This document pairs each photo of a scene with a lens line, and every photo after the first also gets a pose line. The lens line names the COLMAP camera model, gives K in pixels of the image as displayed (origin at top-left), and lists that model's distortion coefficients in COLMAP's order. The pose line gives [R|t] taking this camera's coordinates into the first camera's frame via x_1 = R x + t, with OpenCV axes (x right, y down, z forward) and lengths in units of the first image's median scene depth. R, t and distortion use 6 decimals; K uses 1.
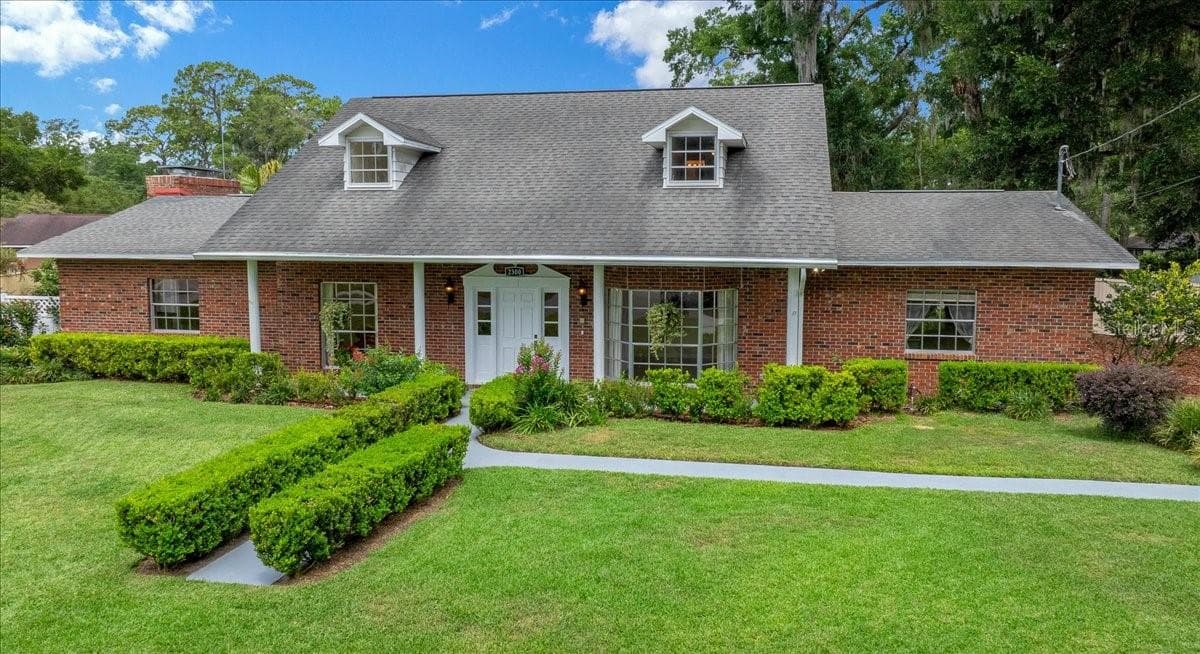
lens RADIAL K [[913.6, 0, 603.0], [0, 913.6, 308.1], [0, 0, 1]] dist [-0.076110, 0.105811]
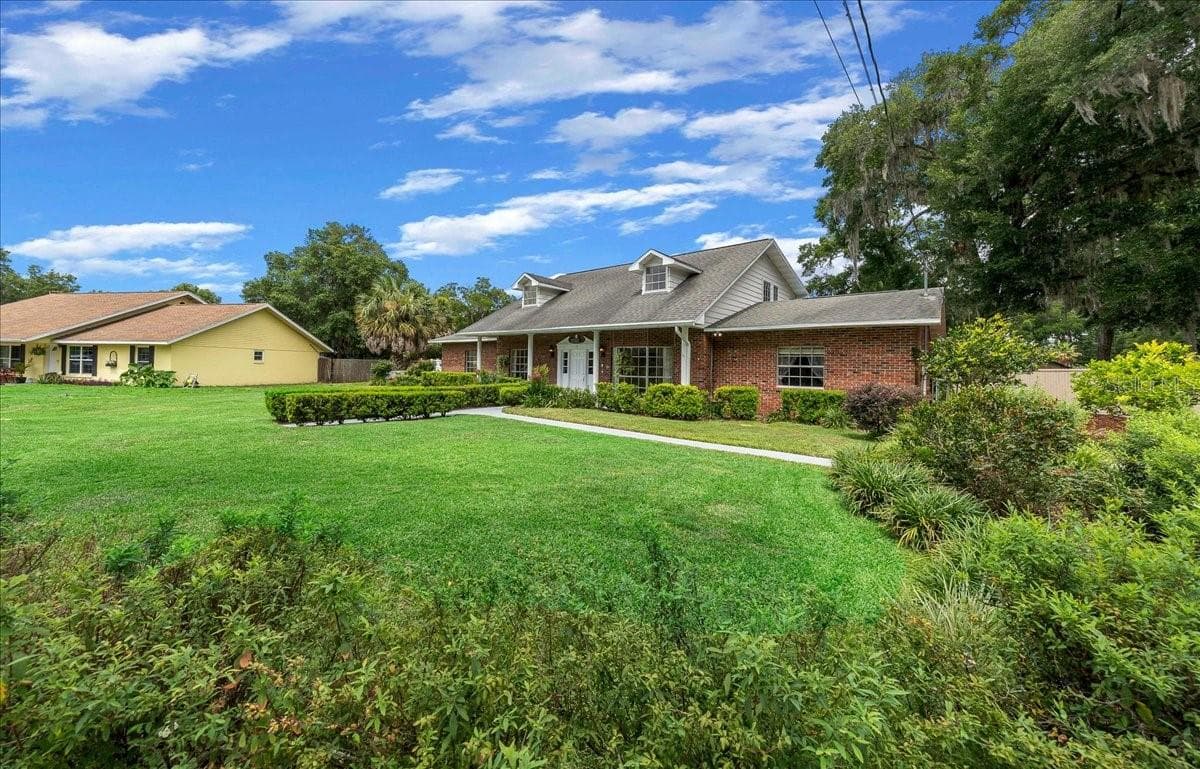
lens RADIAL K [[432.4, 0, 591.4], [0, 432.4, 361.5], [0, 0, 1]] dist [0.010192, -0.008979]
pose [[0.871303, 0.010198, -0.490639, 0.414132], [-0.062956, 0.993846, -0.091144, 0.091741], [0.486690, 0.110303, 0.866583, 0.191762]]
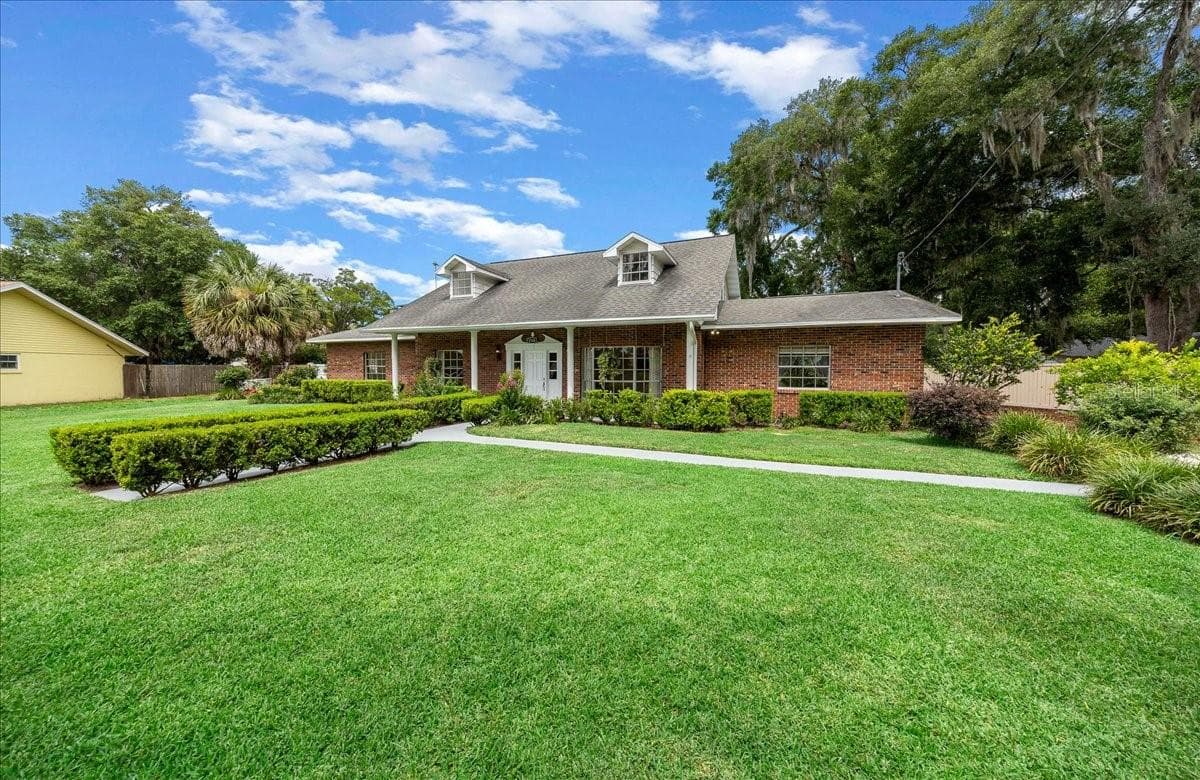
lens RADIAL K [[414.8, 0, 593.6], [0, 414.8, 381.7], [0, 0, 1]] dist [-0.005838, -0.000086]
pose [[0.979632, 0.007957, -0.200644, 0.172941], [-0.020088, 0.998086, -0.058496, 0.080979], [0.199795, 0.061335, 0.977916, 0.281622]]
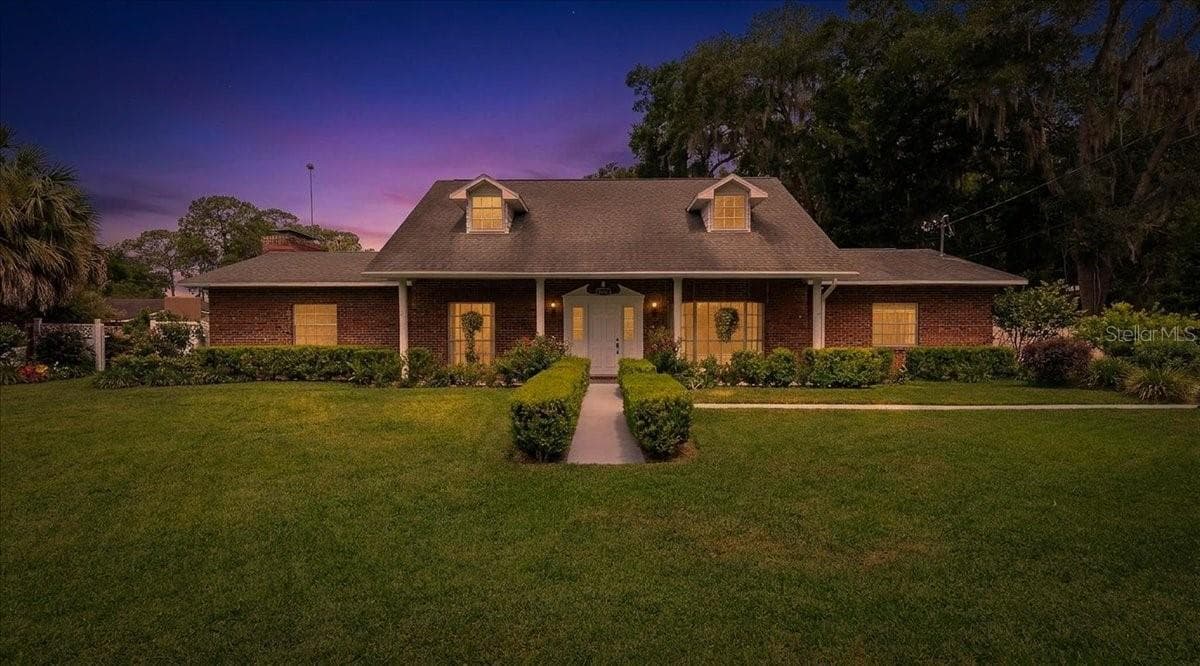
lens RADIAL K [[606.0, 0, 588.7], [0, 606.0, 344.8], [0, 0, 1]] dist [0.001241, 0.000521]
pose [[0.984309, -0.008142, 0.176266, -0.285088], [0.019261, 0.997923, -0.061463, 0.096758], [-0.175399, 0.063894, 0.982422, 0.116988]]
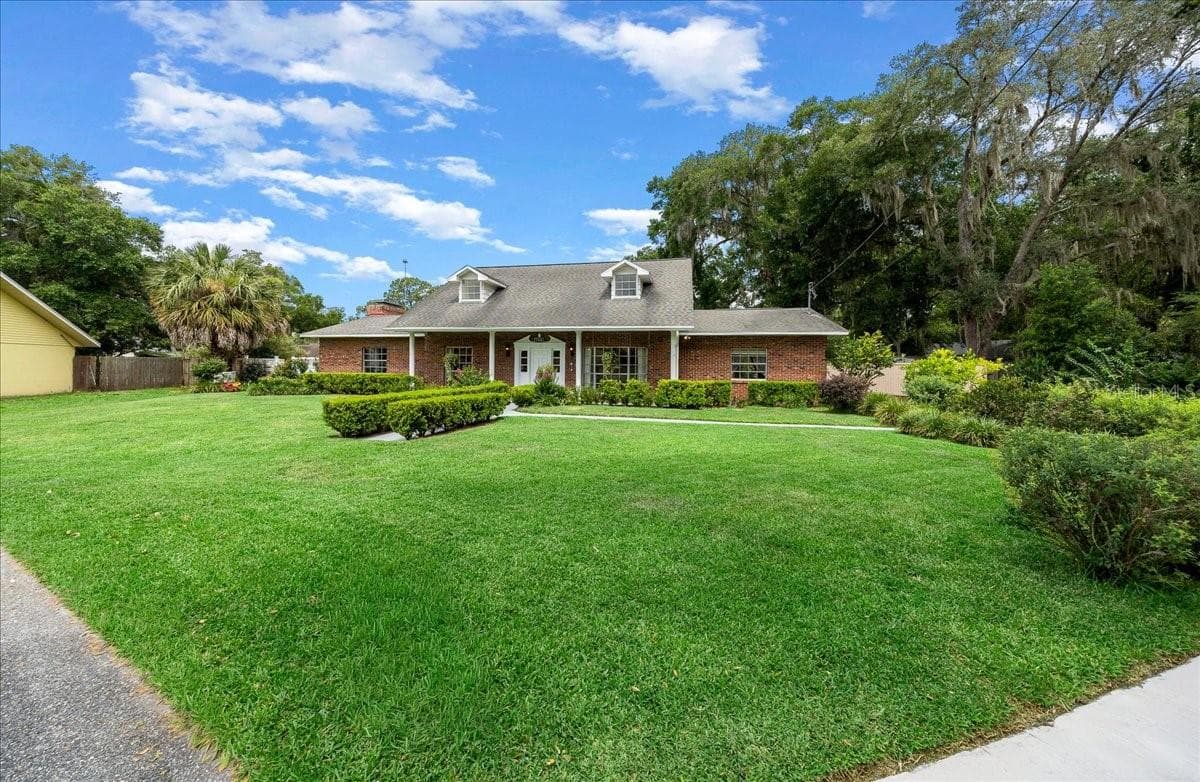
lens RADIAL K [[445.4, 0, 585.0], [0, 445.4, 363.5], [0, 0, 1]] dist [0.000838, -0.000086]
pose [[0.999602, 0.008720, -0.026822, 0.034815], [-0.011207, 0.995510, -0.093986, 0.107568], [0.025882, 0.094249, 0.995212, 0.008113]]
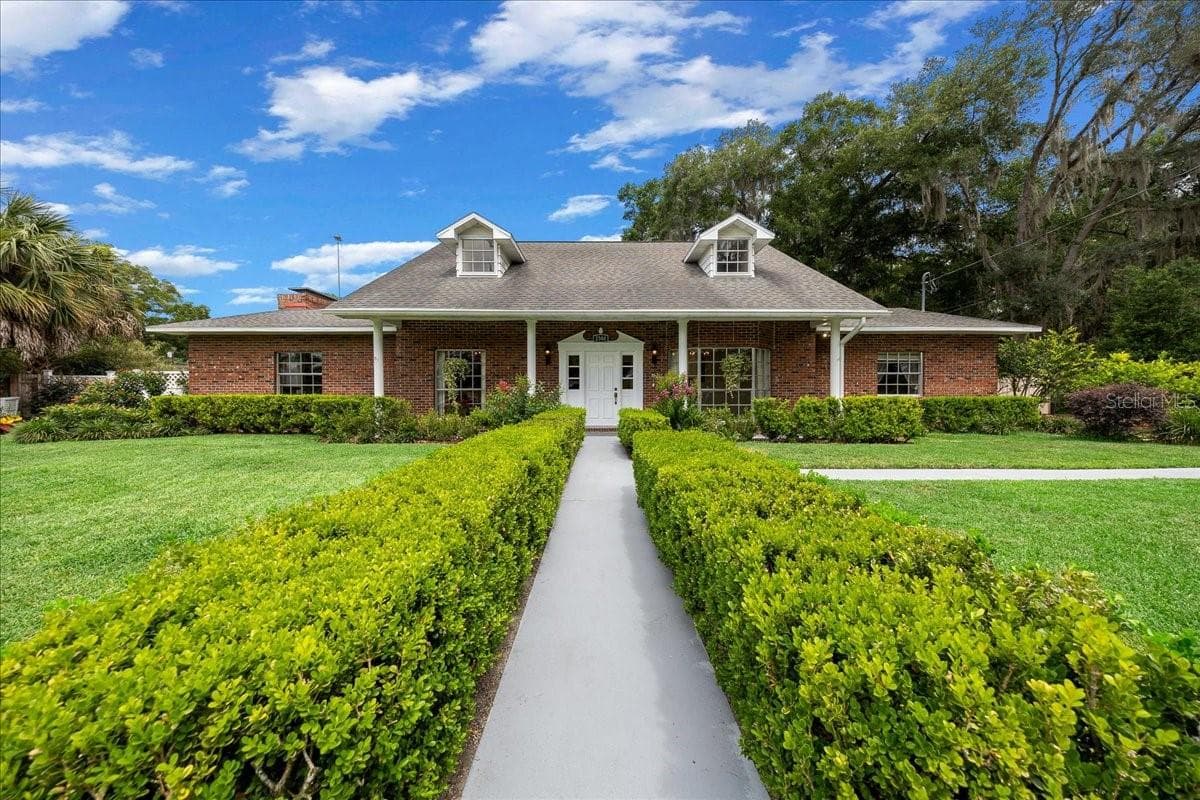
lens RADIAL K [[407.3, 0, 598.3], [0, 407.3, 394.9], [0, 0, 1]] dist [-0.002313, -0.000031]
pose [[0.980821, -0.004464, 0.194858, -0.217335], [0.019888, 0.996812, -0.077272, 0.086077], [-0.193891, 0.079665, 0.977783, 0.452581]]
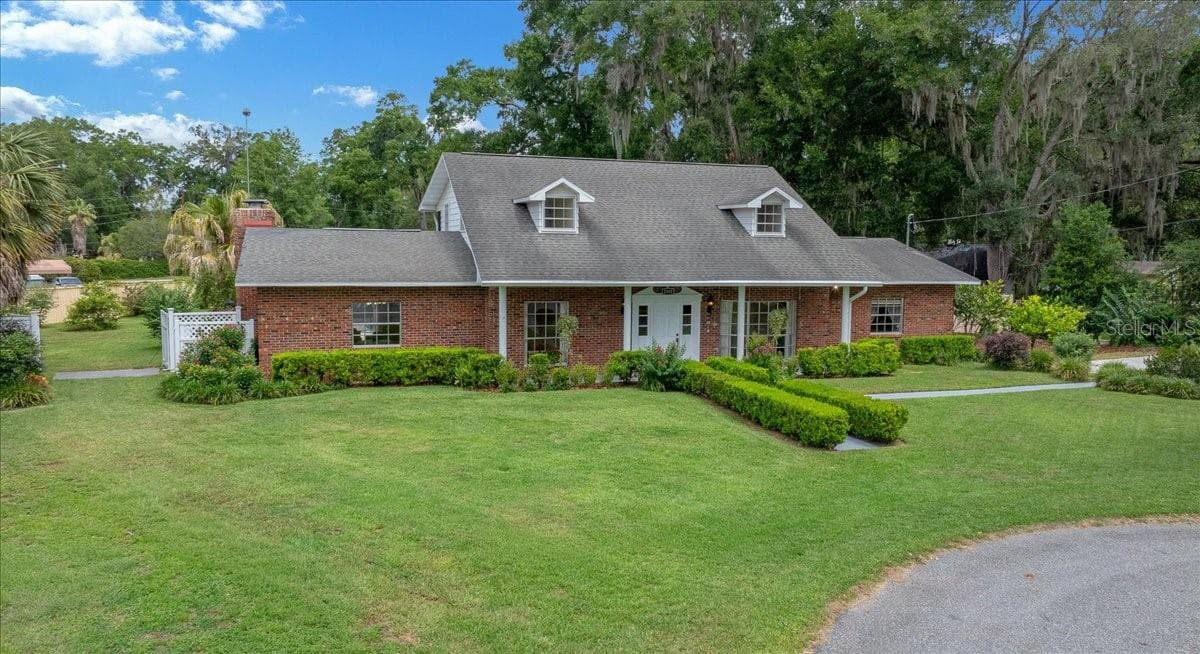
lens RADIAL K [[885.7, 0, 600.0], [0, 885.7, 327.0], [0, 0, 1]] dist [-0.003535, -0.000939]
pose [[0.866222, -0.037320, 0.498263, -0.928807], [0.034938, 0.999290, 0.014108, -0.006600], [-0.498436, 0.005187, 0.866911, -0.194164]]
